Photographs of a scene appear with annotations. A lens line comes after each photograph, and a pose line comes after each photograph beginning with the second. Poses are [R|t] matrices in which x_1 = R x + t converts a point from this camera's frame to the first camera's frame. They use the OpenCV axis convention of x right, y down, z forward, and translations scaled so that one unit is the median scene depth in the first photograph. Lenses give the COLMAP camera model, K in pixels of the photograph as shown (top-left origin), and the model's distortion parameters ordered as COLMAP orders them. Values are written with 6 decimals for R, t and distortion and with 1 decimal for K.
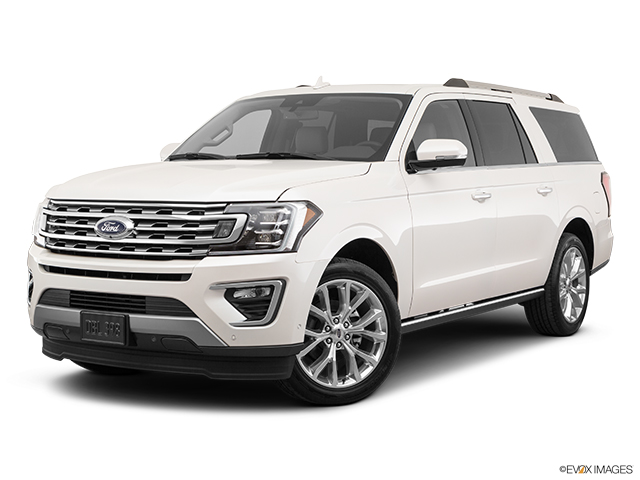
lens RADIAL K [[1148.1, 0, 320.0], [0, 1148.1, 240.0], [0, 0, 1]] dist [-0.003514, 0.010527]
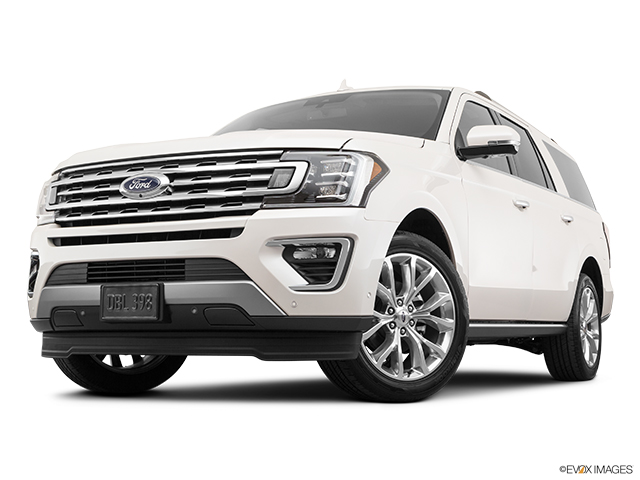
lens RADIAL K [[1043.6, 0, 320.0], [0, 1043.6, 240.0], [0, 0, 1]] dist [0.001570, 0.008855]
pose [[0.996642, 0.005771, 0.081683, -0.111530], [0.006263, 0.989220, -0.146303, 0.140622], [-0.081646, 0.146323, 0.985862, 0.233644]]
